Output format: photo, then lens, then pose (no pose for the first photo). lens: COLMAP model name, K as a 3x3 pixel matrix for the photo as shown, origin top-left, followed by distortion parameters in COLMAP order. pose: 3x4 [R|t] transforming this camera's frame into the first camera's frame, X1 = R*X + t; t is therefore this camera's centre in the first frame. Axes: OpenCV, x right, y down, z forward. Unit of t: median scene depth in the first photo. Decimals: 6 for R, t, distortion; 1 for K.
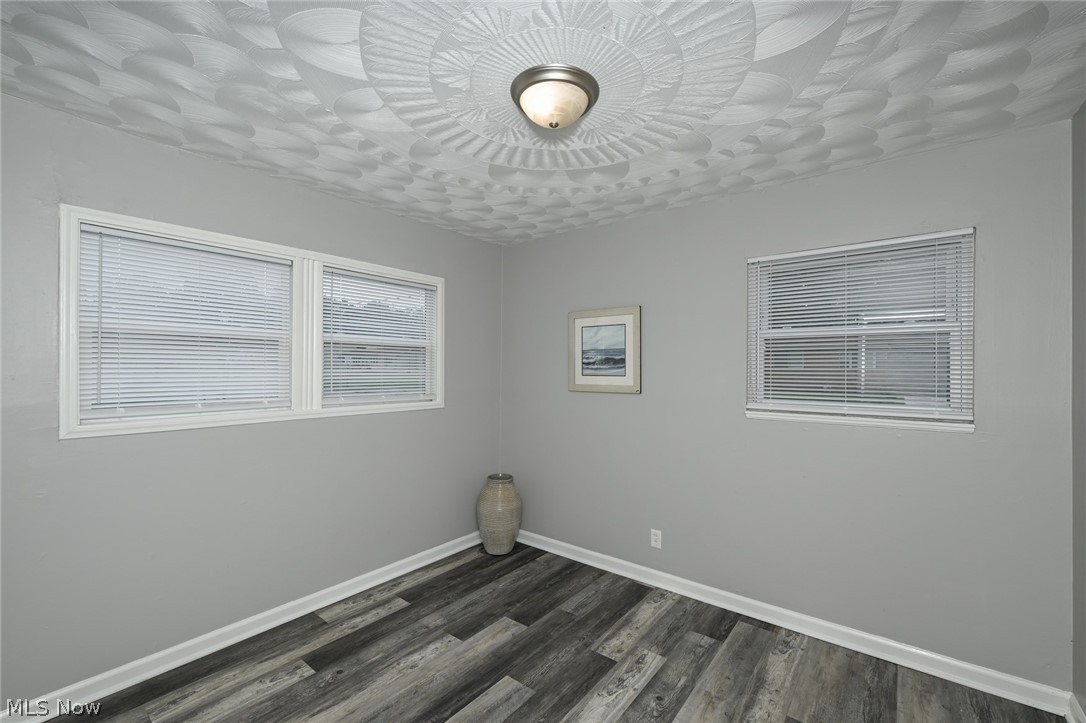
lens RADIAL K [[455.7, 0, 544.4], [0, 455.7, 365.3], [0, 0, 1]] dist [-0.001811, 0.000143]
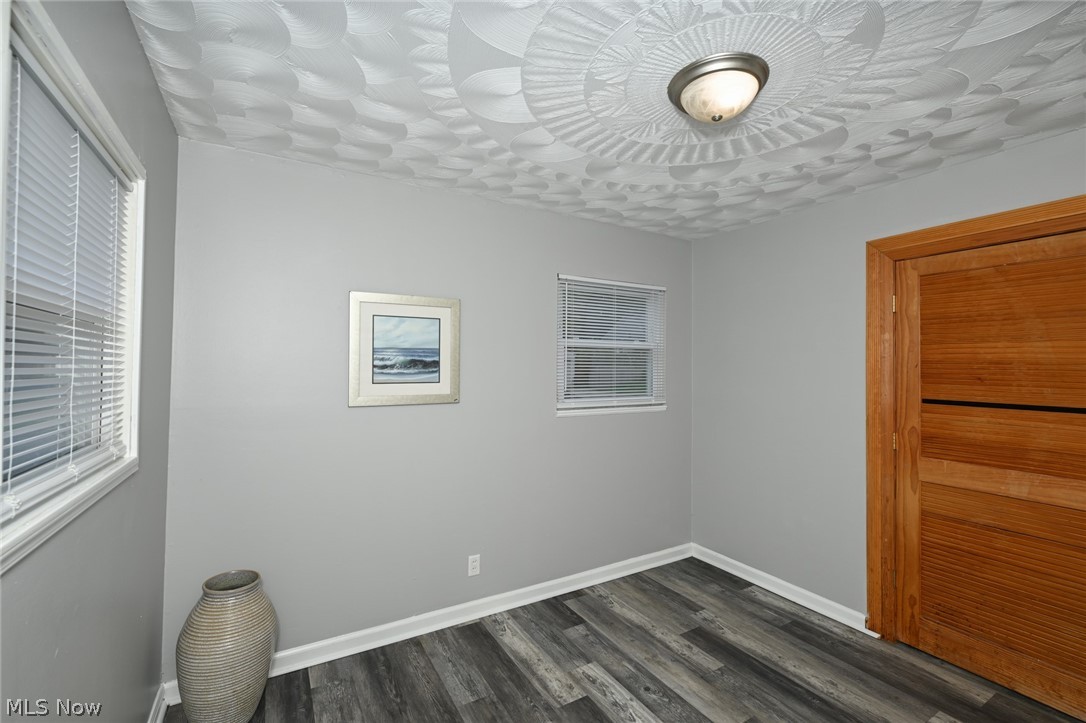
lens RADIAL K [[459.7, 0, 548.3], [0, 459.7, 362.3], [0, 0, 1]] dist [-0.001401, -0.000142]
pose [[0.365071, 0.009983, 0.930926, -0.588730], [-0.007413, 0.999942, -0.007815, -0.008694], [-0.930950, -0.004048, 0.365123, 0.591698]]
